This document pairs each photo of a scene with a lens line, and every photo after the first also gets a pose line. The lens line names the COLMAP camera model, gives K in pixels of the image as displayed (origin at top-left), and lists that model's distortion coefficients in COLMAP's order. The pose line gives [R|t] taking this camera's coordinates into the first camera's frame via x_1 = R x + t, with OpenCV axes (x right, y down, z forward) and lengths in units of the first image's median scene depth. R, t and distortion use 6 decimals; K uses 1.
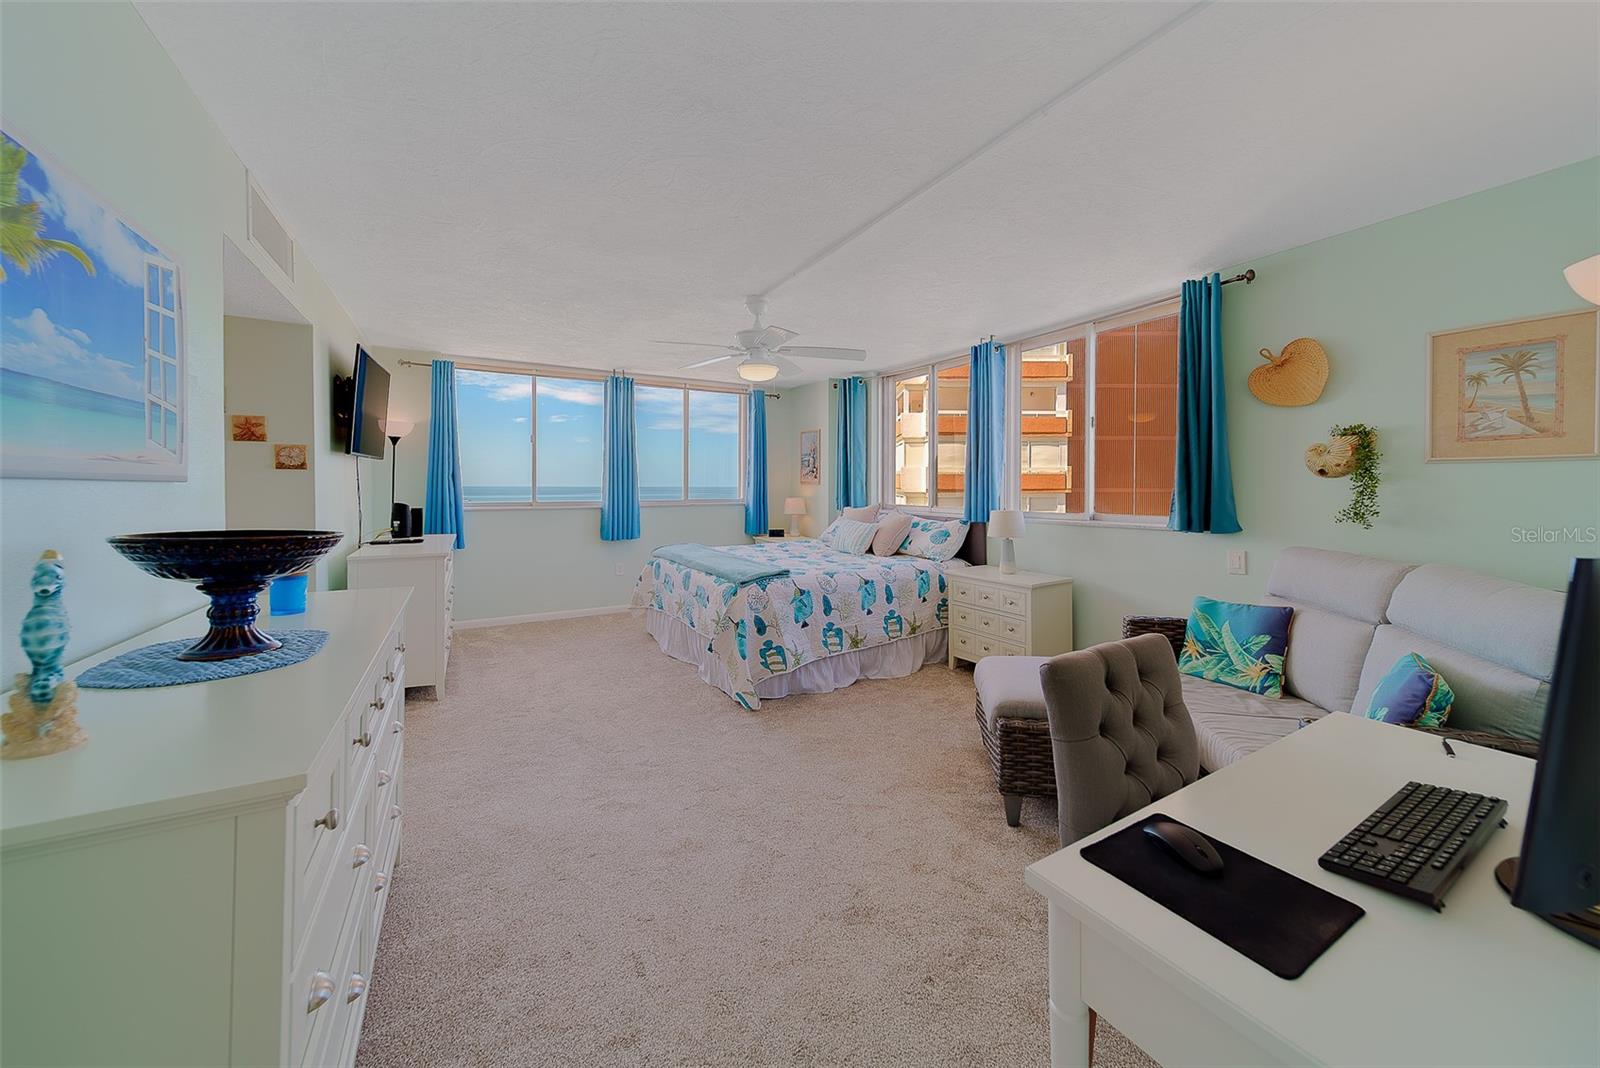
lens RADIAL K [[582.1, 0, 813.8], [0, 582.1, 485.3], [0, 0, 1]] dist [0.006045, -0.000464]
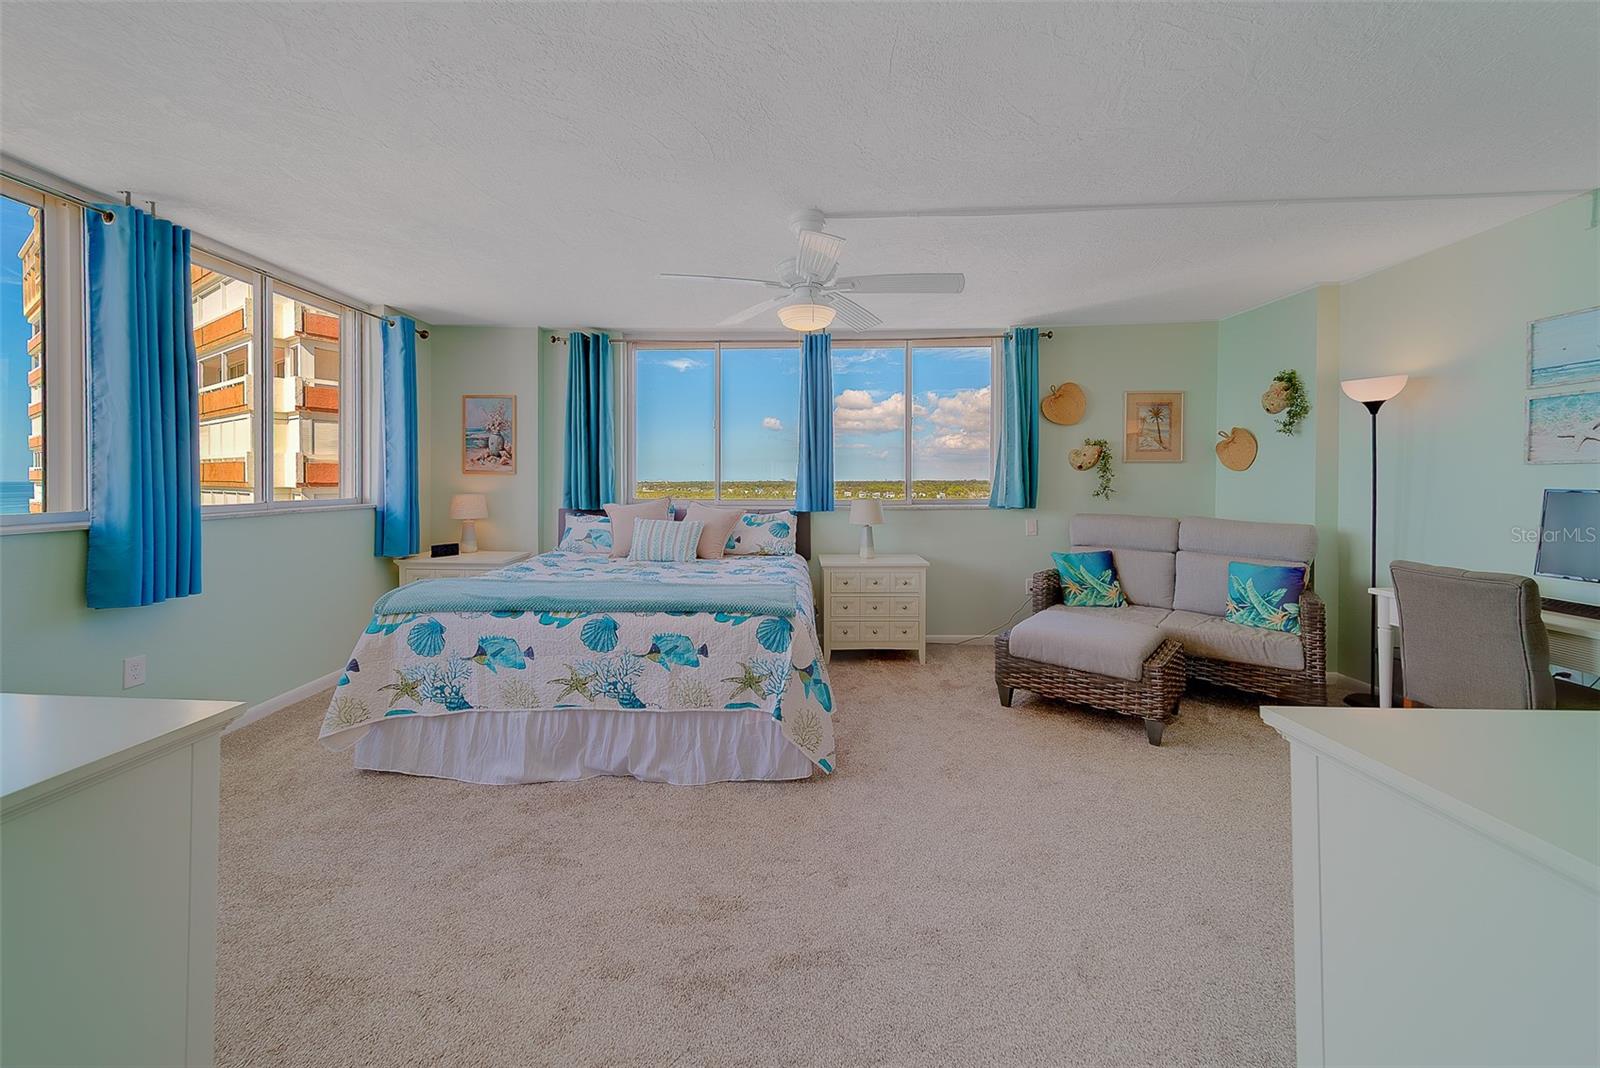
lens RADIAL K [[582.1, 0, 774.2], [0, 582.1, 485.6], [0, 0, 1]] dist [0.006045, -0.000464]
pose [[0.547028, -0.011587, 0.837034, -0.959890], [0.000274, 0.999907, 0.013662, 0.006441], [-0.837114, -0.007245, 0.546980, 0.832937]]
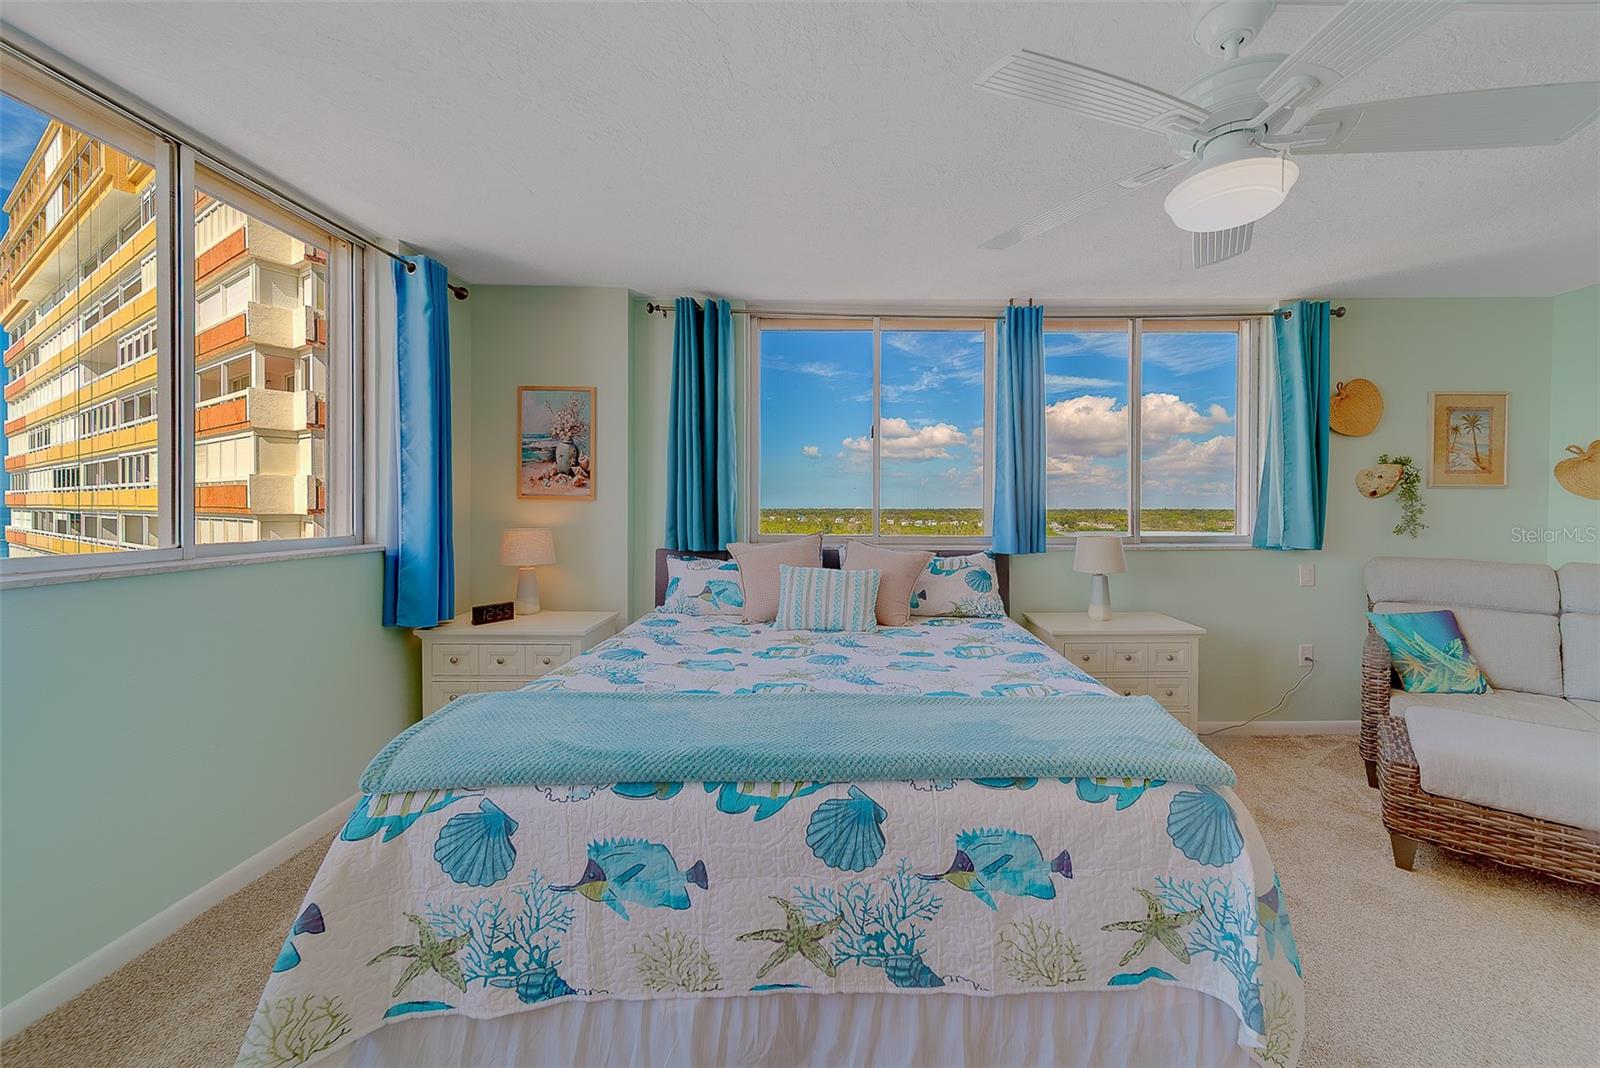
lens RADIAL K [[582.1, 0, 840.7], [0, 582.1, 512.8], [0, 0, 1]] dist [0.006045, -0.000464]
pose [[0.507791, -0.009795, 0.861425, -0.725230], [-0.003393, 0.999905, 0.013370, 0.004867], [-0.861474, -0.009712, 0.507709, 1.344389]]
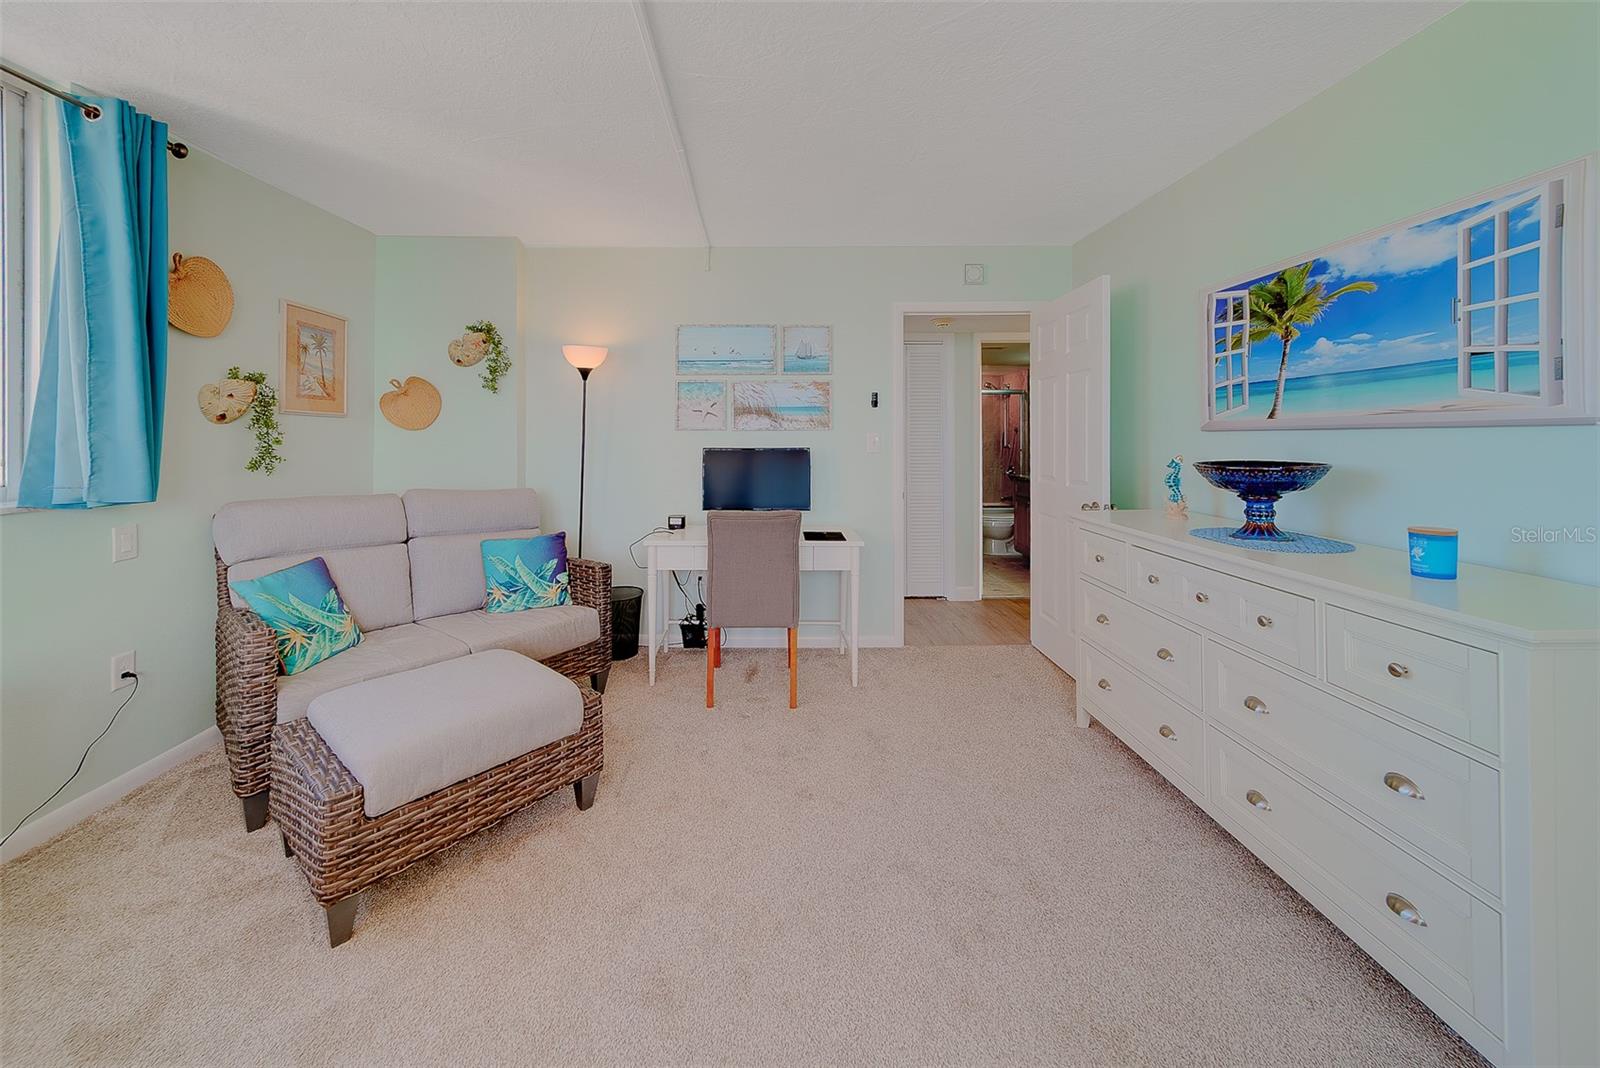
lens RADIAL K [[596.2, 0, 770.9], [0, 596.2, 437.3], [0, 0, 1]] dist [0.003033, 0.000041]
pose [[-0.864367, 0.000063, 0.502862, -0.313782], [-0.004433, 0.999960, -0.007745, 0.011357], [-0.502842, -0.008924, -0.864332, 1.379107]]
